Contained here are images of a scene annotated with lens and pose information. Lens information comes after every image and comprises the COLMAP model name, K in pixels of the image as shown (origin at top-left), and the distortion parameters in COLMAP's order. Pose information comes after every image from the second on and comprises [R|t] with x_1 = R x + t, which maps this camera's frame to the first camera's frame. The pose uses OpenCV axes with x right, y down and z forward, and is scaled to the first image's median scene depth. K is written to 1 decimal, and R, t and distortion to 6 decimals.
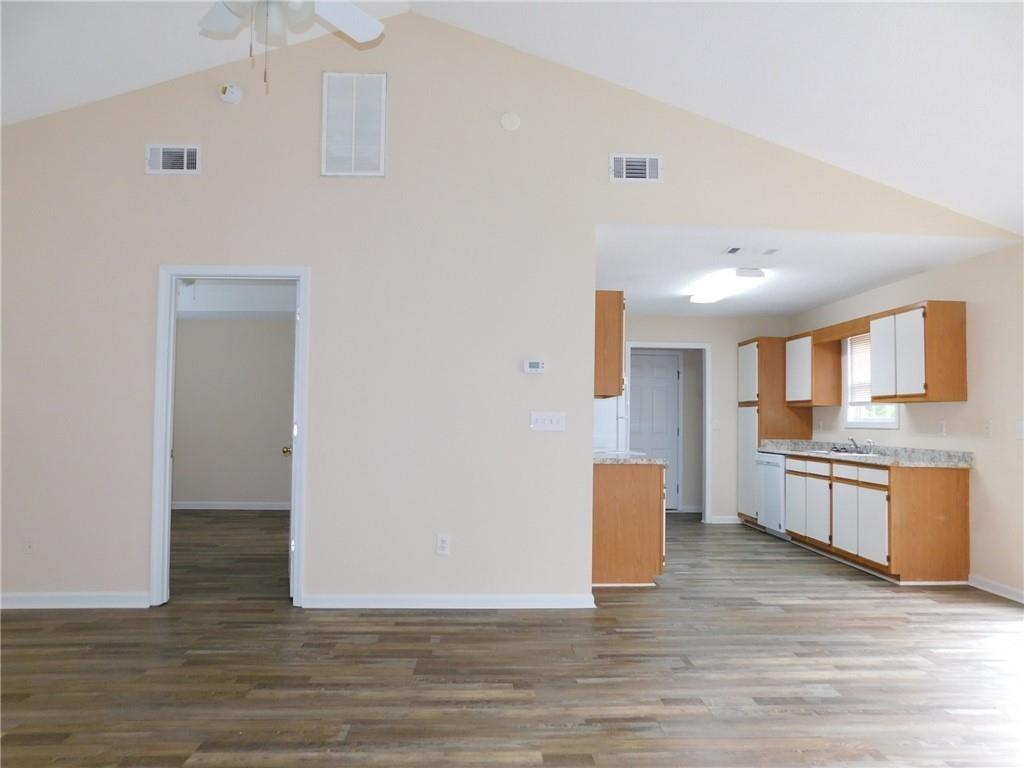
lens RADIAL K [[687.3, 0, 507.7], [0, 687.3, 385.4], [0, 0, 1]] dist [-0.058267, 0.056367]
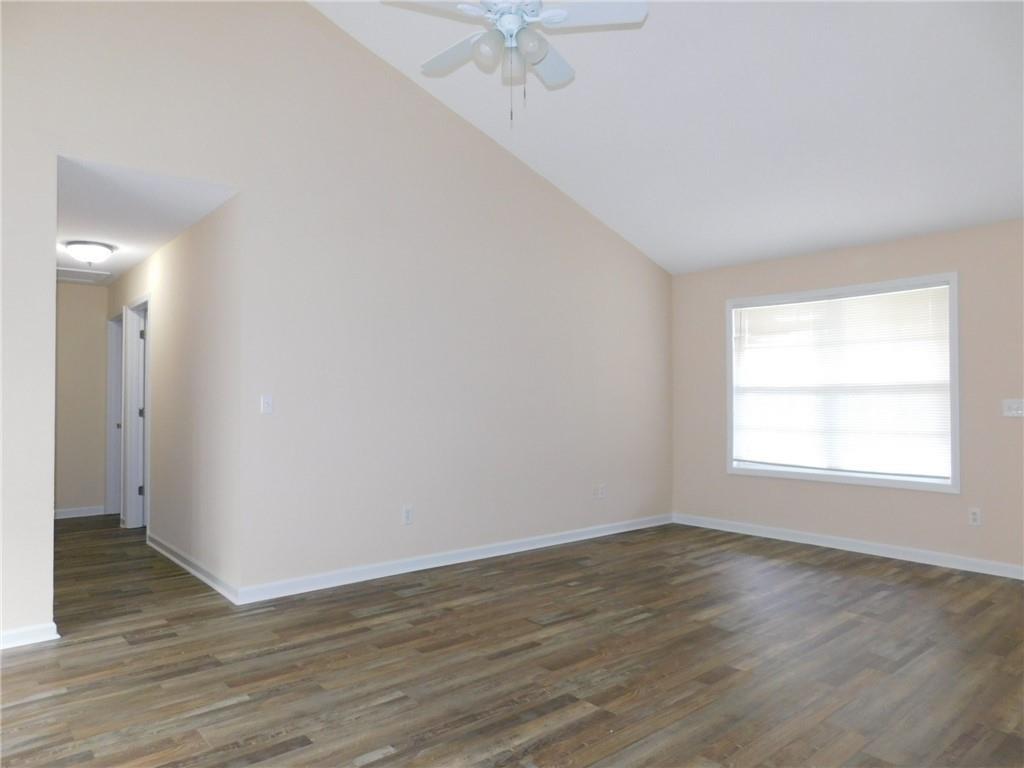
lens RADIAL K [[687.3, 0, 507.7], [0, 687.3, 385.4], [0, 0, 1]] dist [-0.058267, 0.056367]
pose [[-0.776754, -0.023209, -0.629376, 0.254880], [0.017308, 0.998157, -0.058169, 0.057186], [0.629566, -0.056076, -0.774921, 1.262871]]
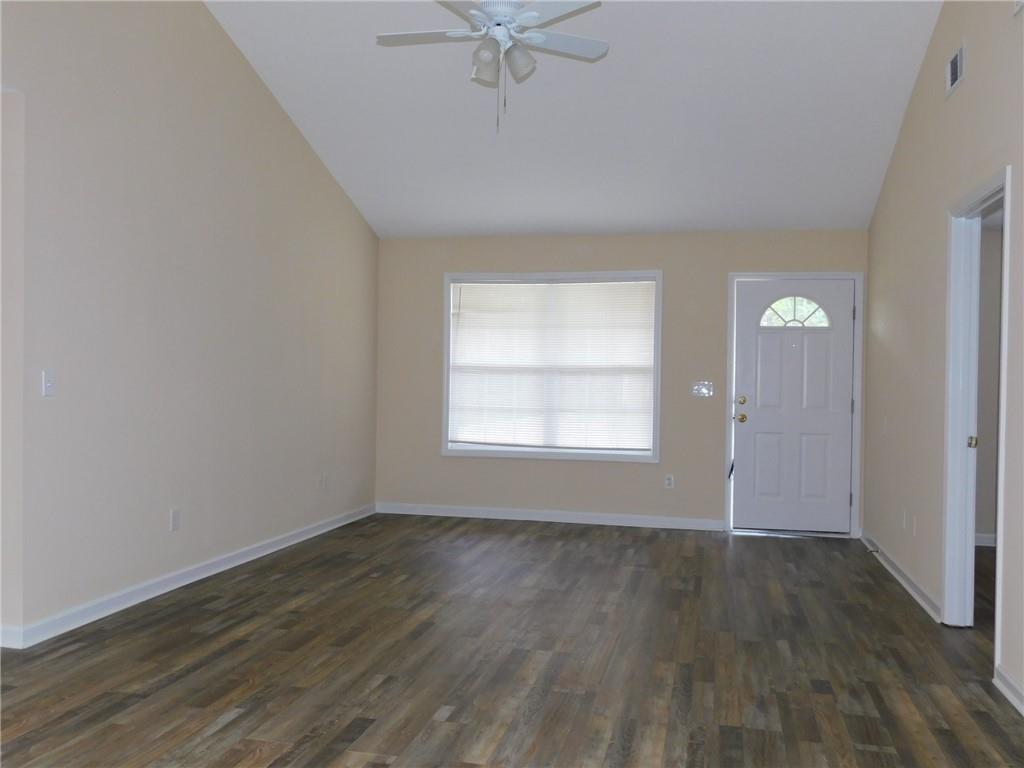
lens RADIAL K [[911.0, 0, 512.0], [0, 911.0, 384.0], [0, 0, 1]] dist [-0.004656, -0.009045]
pose [[-0.255063, -0.003181, -0.966919, 0.856734], [0.021995, 0.999717, -0.009091, 0.038008], [0.966674, -0.023586, -0.254921, 0.968644]]
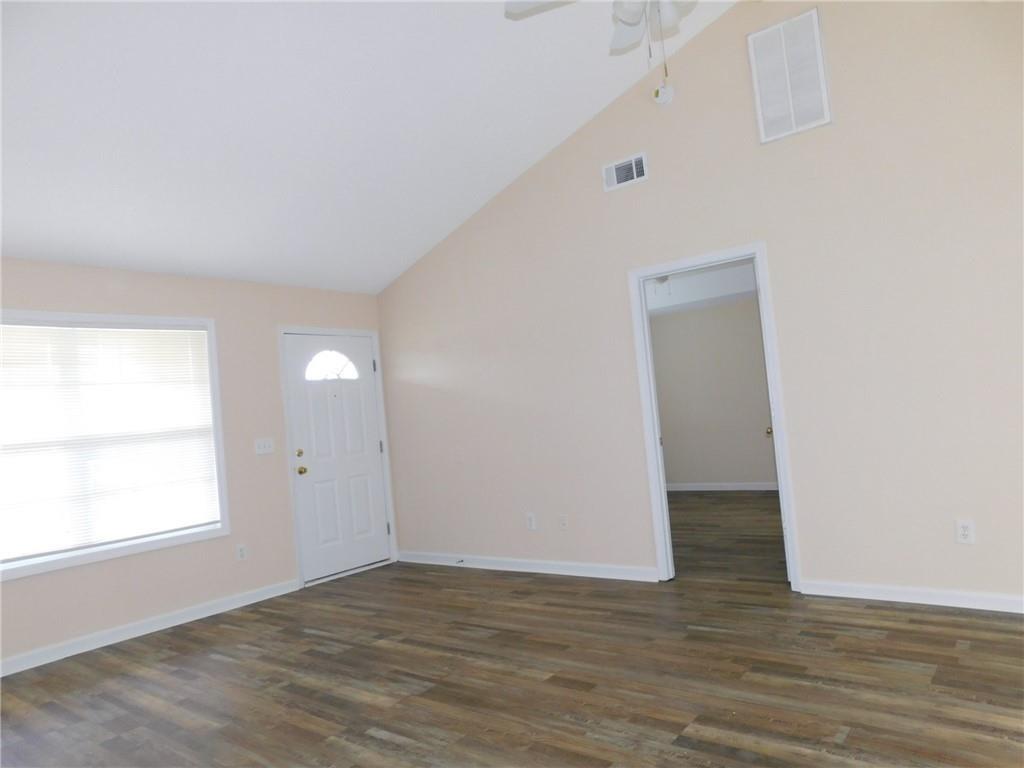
lens RADIAL K [[687.3, 0, 507.7], [0, 687.3, 385.4], [0, 0, 1]] dist [-0.058267, 0.056367]
pose [[0.754964, -0.105000, -0.647305, 0.046406], [0.125309, 0.992008, -0.014764, -0.003465], [0.643682, -0.069967, 0.762088, 0.026673]]
